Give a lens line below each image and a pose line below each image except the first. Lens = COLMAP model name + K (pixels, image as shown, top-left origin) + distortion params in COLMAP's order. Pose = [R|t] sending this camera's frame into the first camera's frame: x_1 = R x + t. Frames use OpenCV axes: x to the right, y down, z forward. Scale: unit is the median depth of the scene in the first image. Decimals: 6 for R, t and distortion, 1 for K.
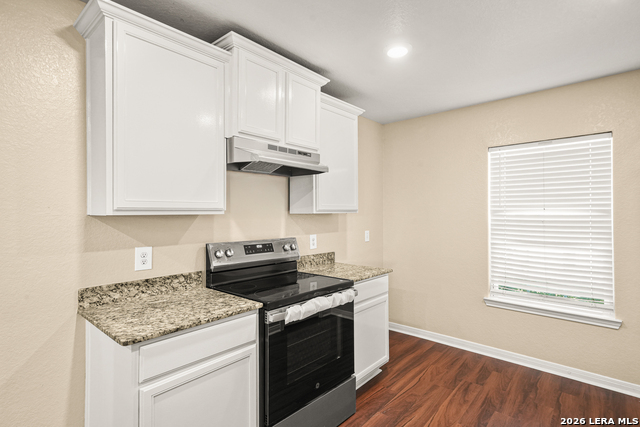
lens RADIAL K [[319.2, 0, 318.4], [0, 319.2, 209.8], [0, 0, 1]] dist [0.015868, -0.000041]
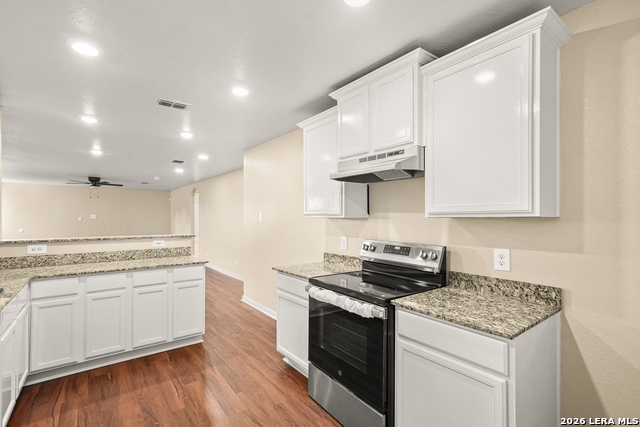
lens RADIAL K [[300.4, 0, 315.6], [0, 300.4, 215.7], [0, 0, 1]] dist [0.013676, 0.000291]
pose [[-0.205109, -0.002887, -0.978735, 0.879165], [0.012250, 0.999910, -0.005517, 0.009278], [0.978663, -0.013121, -0.205055, 0.968457]]
